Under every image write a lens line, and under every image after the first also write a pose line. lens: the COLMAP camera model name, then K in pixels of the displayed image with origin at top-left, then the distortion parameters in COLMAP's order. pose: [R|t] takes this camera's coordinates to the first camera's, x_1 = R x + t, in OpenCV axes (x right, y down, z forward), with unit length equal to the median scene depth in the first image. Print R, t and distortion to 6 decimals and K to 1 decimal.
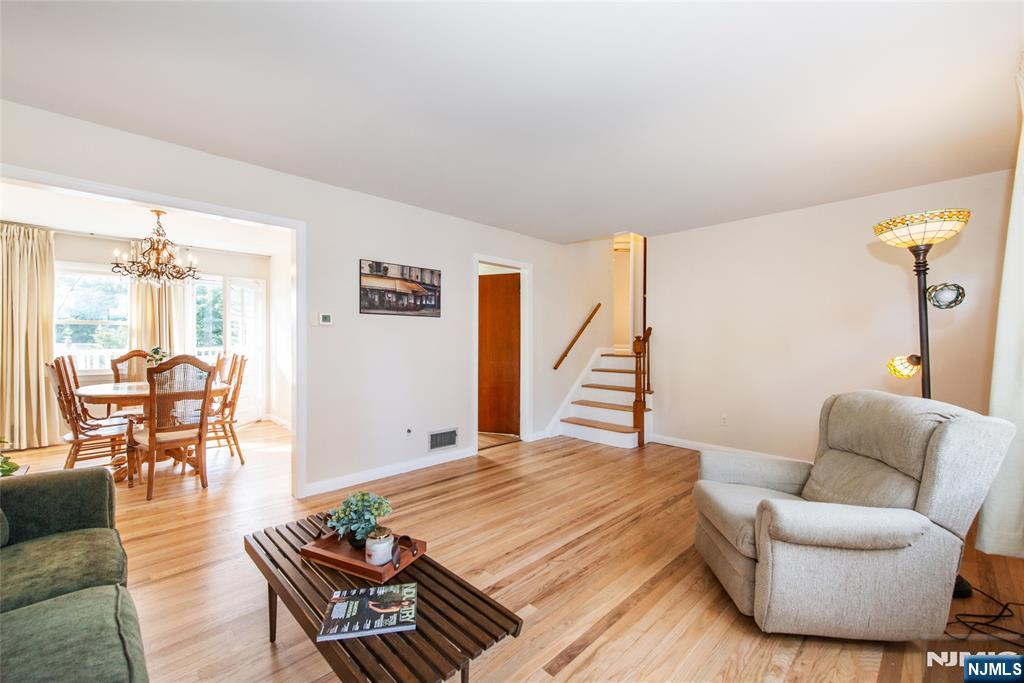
lens RADIAL K [[425.0, 0, 512.0], [0, 425.0, 341.5], [0, 0, 1]] dist [0.009369, -0.000056]
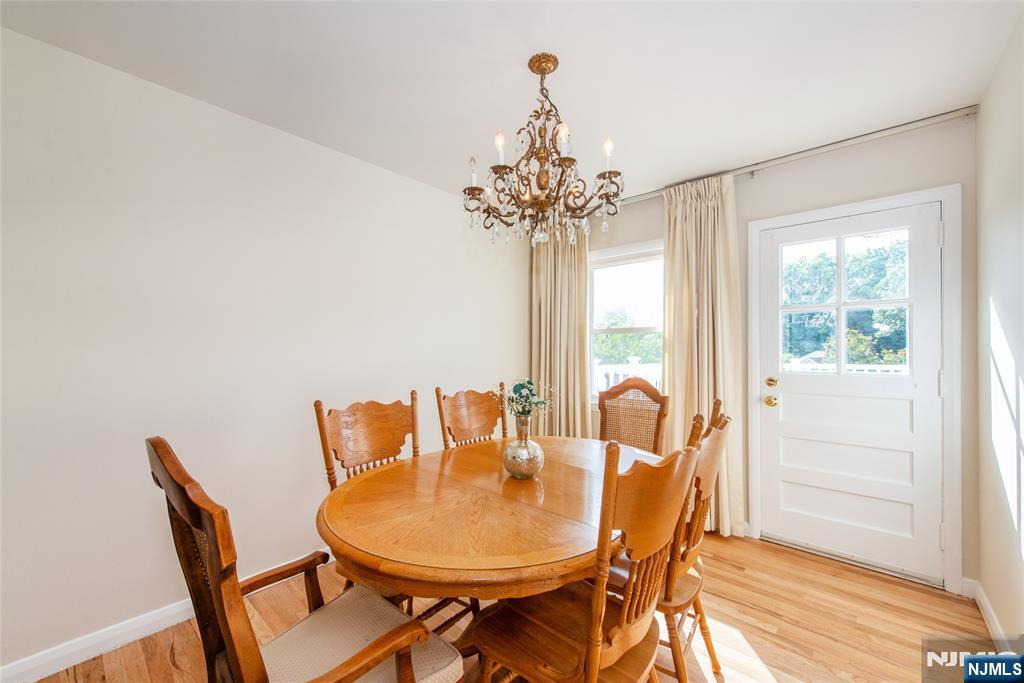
lens RADIAL K [[401.8, 0, 512.0], [0, 401.8, 341.5], [0, 0, 1]] dist [0.000967, 0.000003]
pose [[0.071272, -0.018583, -0.997284, -0.452740], [-0.010829, 0.999753, -0.019402, -0.017854], [0.997398, 0.012182, 0.071054, 0.994914]]
